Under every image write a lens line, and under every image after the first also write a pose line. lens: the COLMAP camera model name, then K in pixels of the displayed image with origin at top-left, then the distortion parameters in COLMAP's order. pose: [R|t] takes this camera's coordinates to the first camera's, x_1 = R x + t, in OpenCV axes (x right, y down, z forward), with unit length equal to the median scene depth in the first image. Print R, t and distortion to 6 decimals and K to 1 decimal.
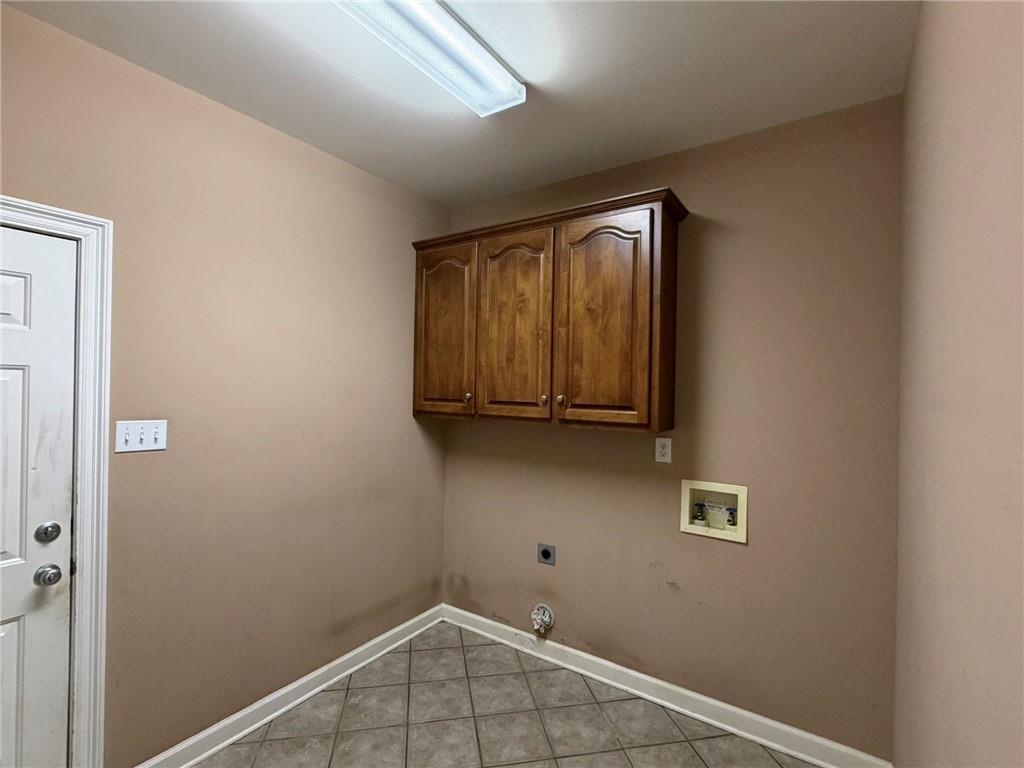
lens RADIAL K [[475.0, 0, 504.4], [0, 475.0, 381.4], [0, 0, 1]] dist [0.000658, -0.000281]
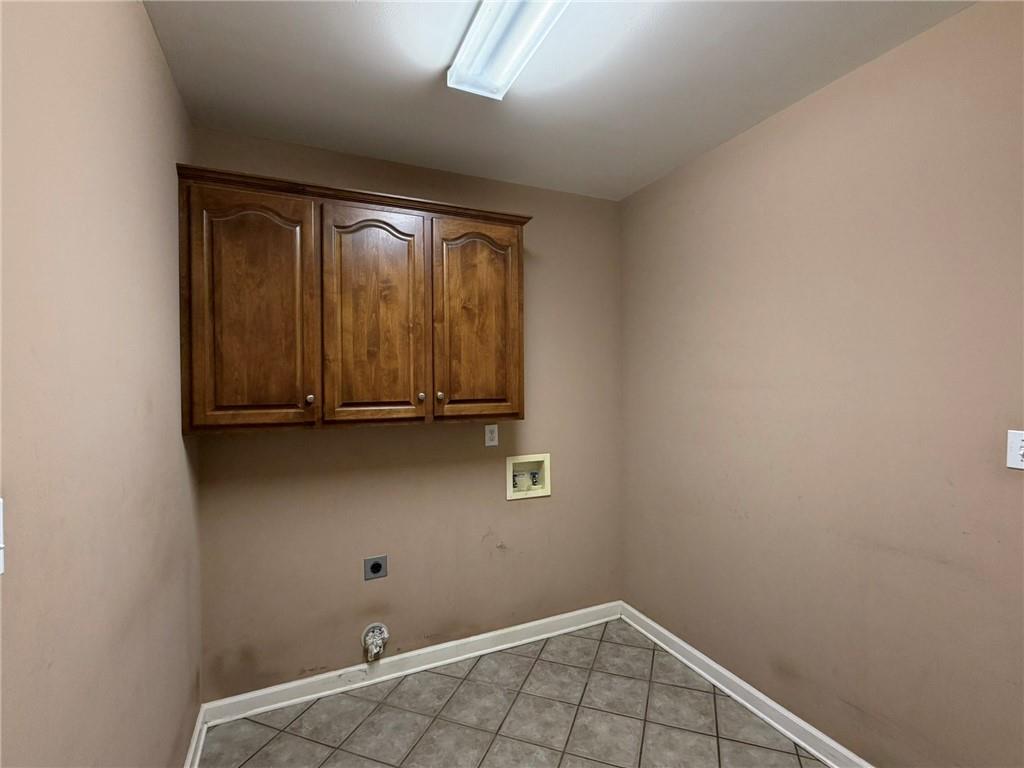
lens RADIAL K [[475.0, 0, 504.8], [0, 475.0, 385.0], [0, 0, 1]] dist [0.000658, -0.000281]
pose [[0.522320, -0.026881, 0.852326, -0.598843], [0.013733, 0.999639, 0.023111, -0.005221], [-0.852639, -0.000367, 0.522500, 0.340393]]
